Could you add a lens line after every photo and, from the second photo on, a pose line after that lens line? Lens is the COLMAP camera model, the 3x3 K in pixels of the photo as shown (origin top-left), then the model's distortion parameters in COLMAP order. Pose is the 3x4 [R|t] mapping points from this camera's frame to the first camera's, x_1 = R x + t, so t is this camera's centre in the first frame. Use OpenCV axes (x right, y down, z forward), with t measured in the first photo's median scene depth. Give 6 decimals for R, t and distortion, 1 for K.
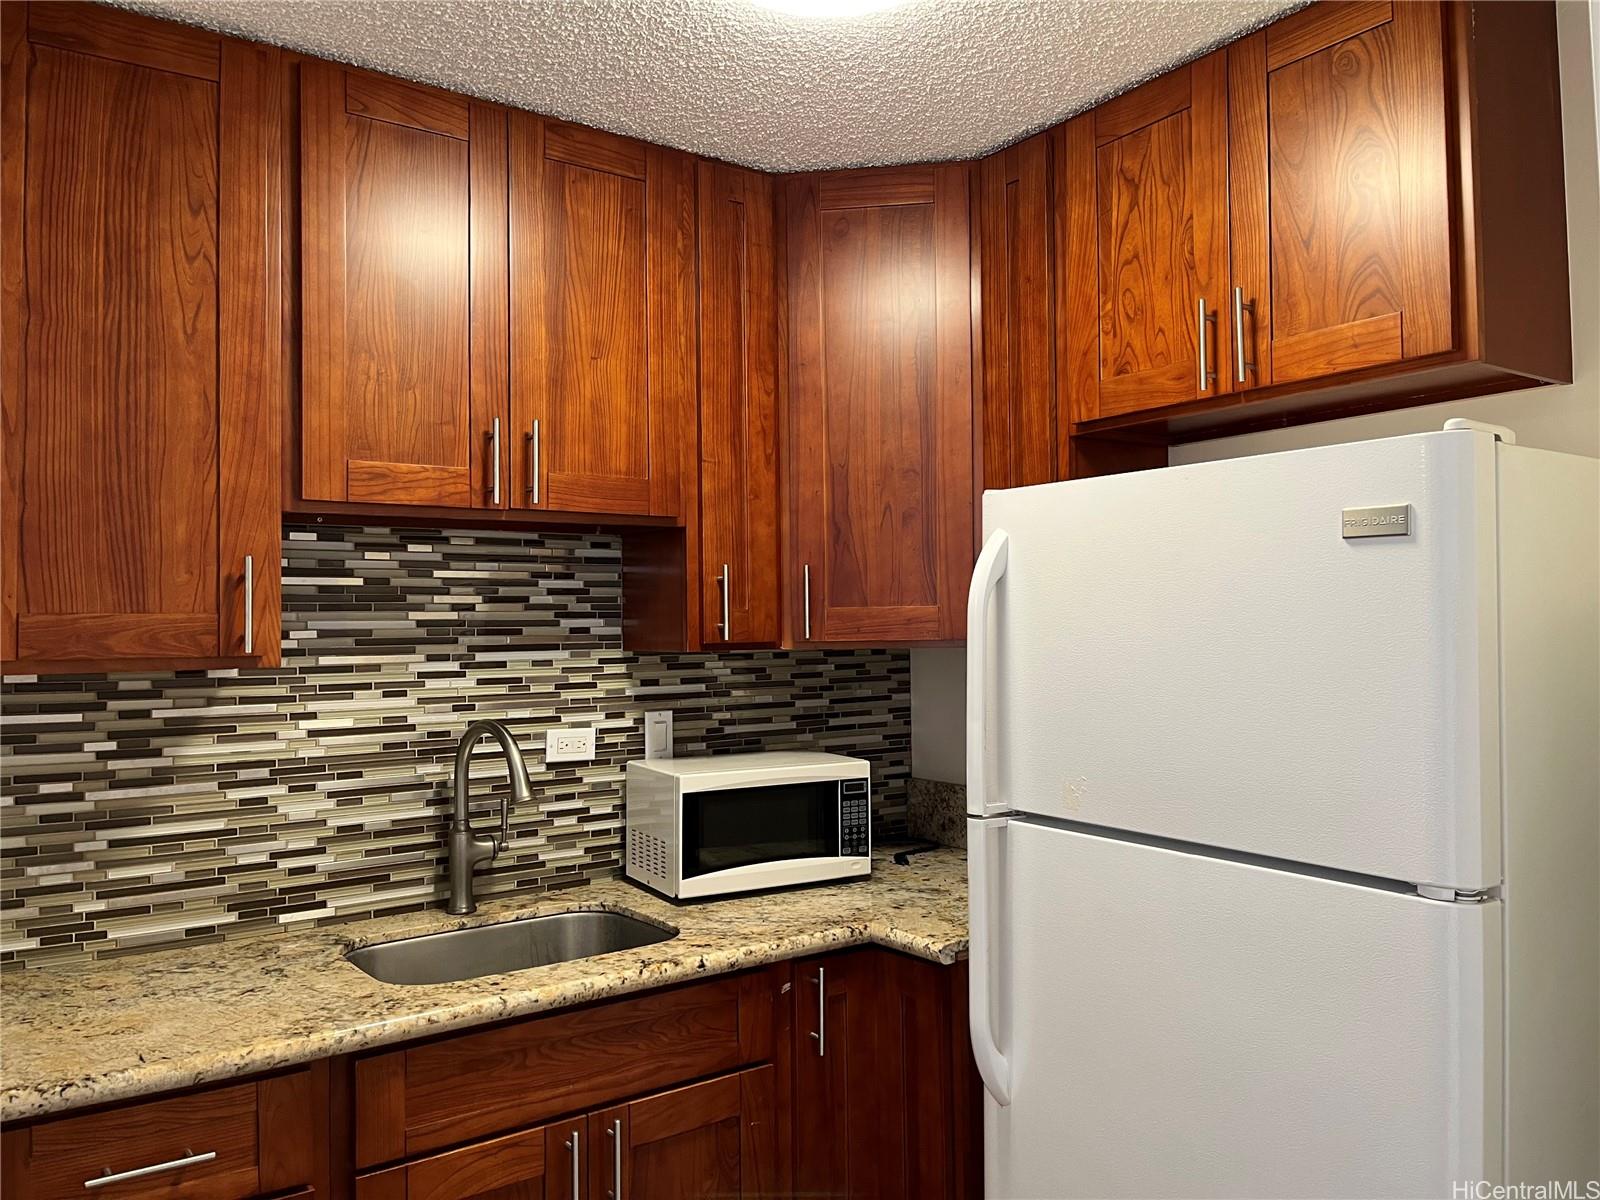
lens RADIAL K [[1219.5, 0, 808.1], [0, 1219.5, 592.5], [0, 0, 1]] dist [0.082673, -0.111872]
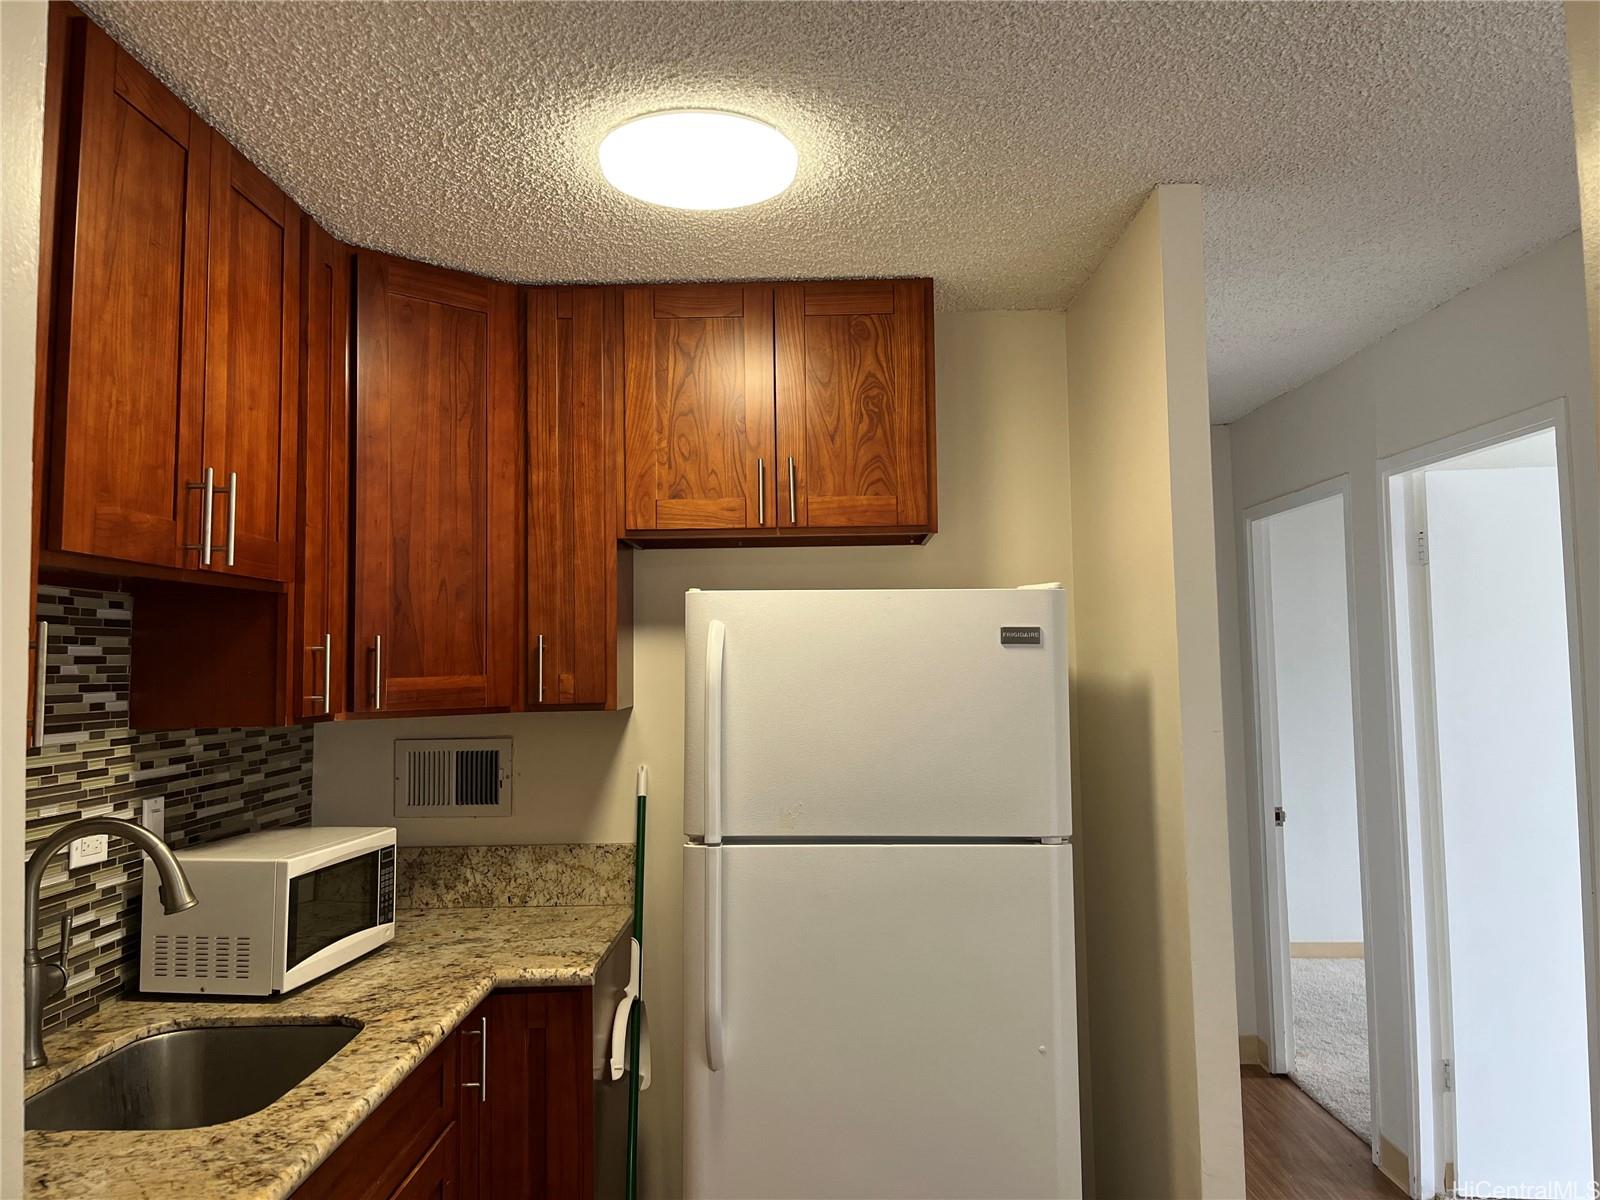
lens RADIAL K [[1202.4, 0, 818.8], [0, 1202.4, 591.3], [0, 0, 1]] dist [0.082105, -0.116080]
pose [[0.586072, 0.053772, 0.808473, -0.693542], [-0.017391, 0.998400, -0.053797, -0.013544], [-0.810073, 0.017468, 0.586069, 0.135232]]
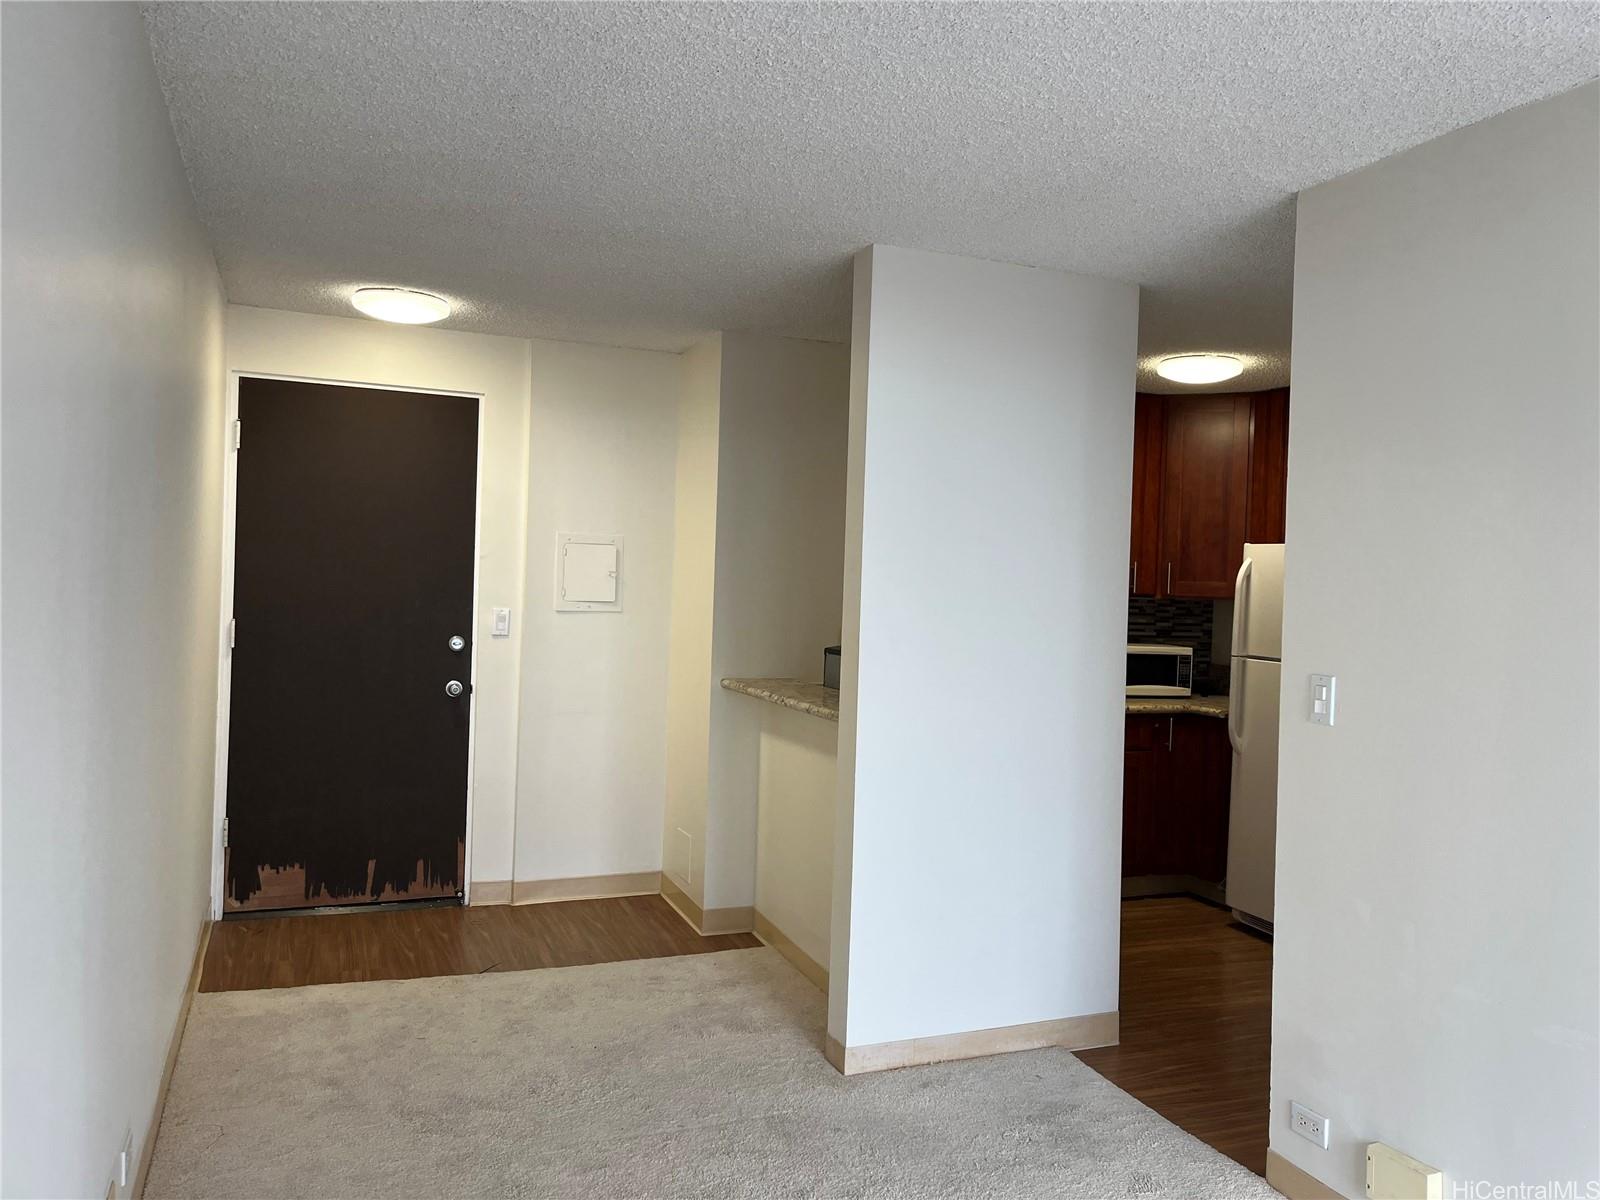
lens RADIAL K [[1219.5, 0, 808.1], [0, 1219.5, 592.5], [0, 0, 1]] dist [0.082673, -0.111872]
pose [[0.971251, 0.048759, -0.233011, -0.144662], [-0.040476, 0.998371, 0.040201, -0.037923], [0.234592, -0.029614, 0.971643, -1.724421]]
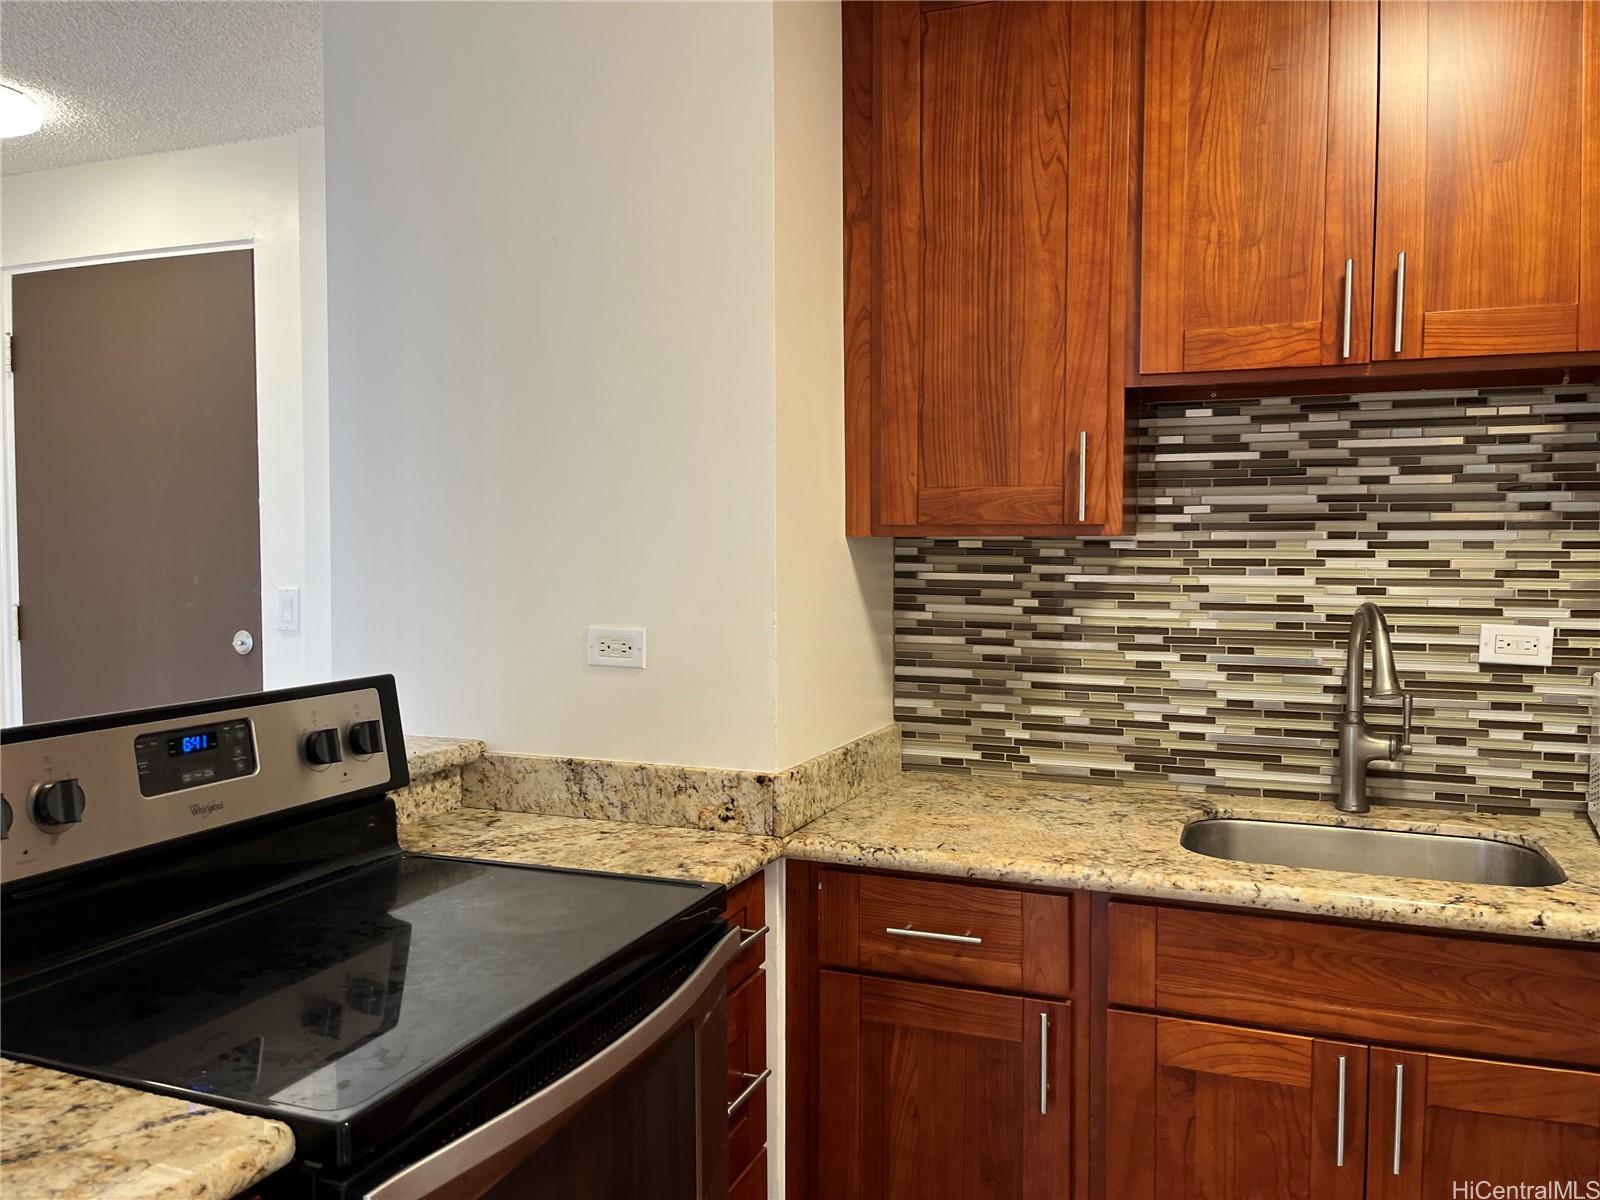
lens RADIAL K [[1219.5, 0, 808.1], [0, 1219.5, 592.5], [0, 0, 1]] dist [0.082673, -0.111872]
pose [[0.547542, 0.047677, -0.835419, 0.286411], [0.014504, 0.997685, 0.066444, 0.032231], [0.836653, -0.048498, 0.545582, 0.177369]]
